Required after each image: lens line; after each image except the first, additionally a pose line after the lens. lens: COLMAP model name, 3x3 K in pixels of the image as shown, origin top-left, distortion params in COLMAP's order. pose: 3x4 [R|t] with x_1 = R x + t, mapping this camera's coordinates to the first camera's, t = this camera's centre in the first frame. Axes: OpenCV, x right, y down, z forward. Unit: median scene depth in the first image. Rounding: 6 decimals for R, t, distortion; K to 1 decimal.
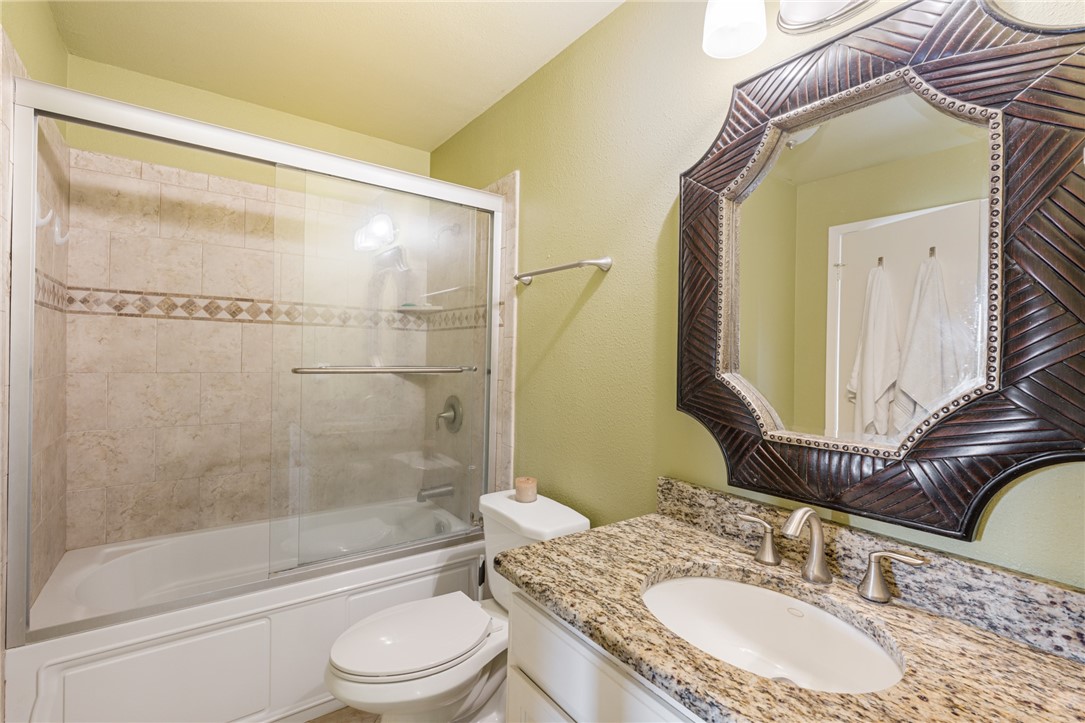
lens RADIAL K [[492.2, 0, 544.6], [0, 492.2, 358.3], [0, 0, 1]] dist [-0.005346, 0.000566]
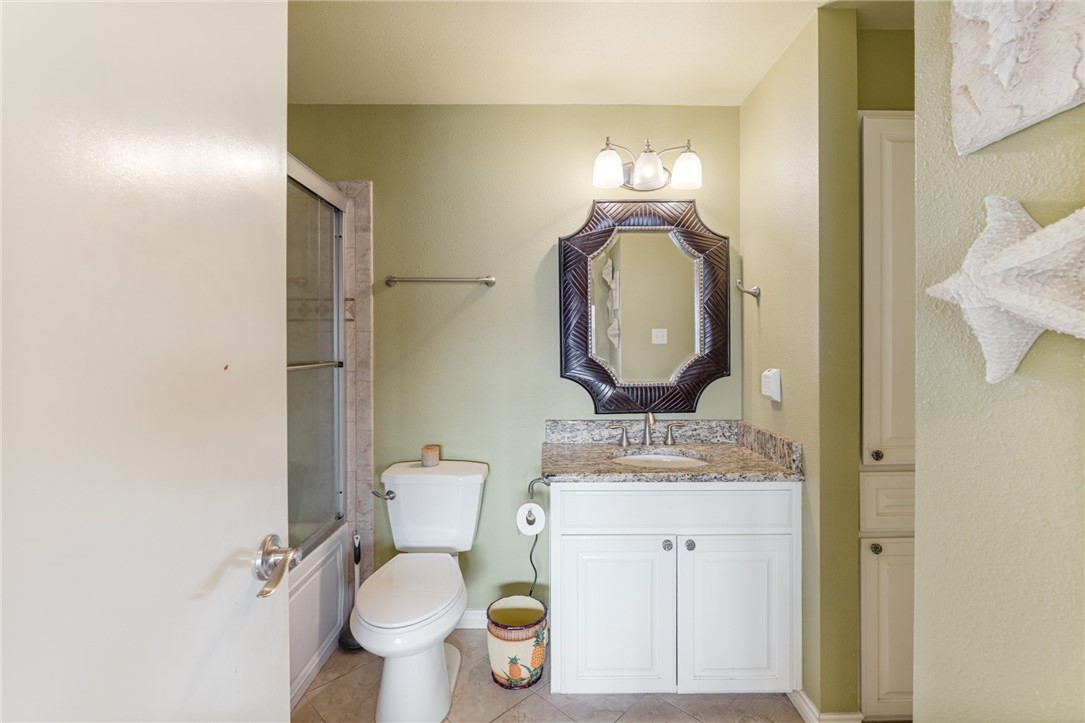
lens RADIAL K [[481.8, 0, 544.1], [0, 481.8, 355.0], [0, 0, 1]] dist [-0.009061, 0.000444]
pose [[0.580594, -0.029536, 0.813657, -1.236419], [0.018568, 0.999562, 0.023035, -0.013726], [-0.813981, 0.001734, 0.580888, 0.097018]]
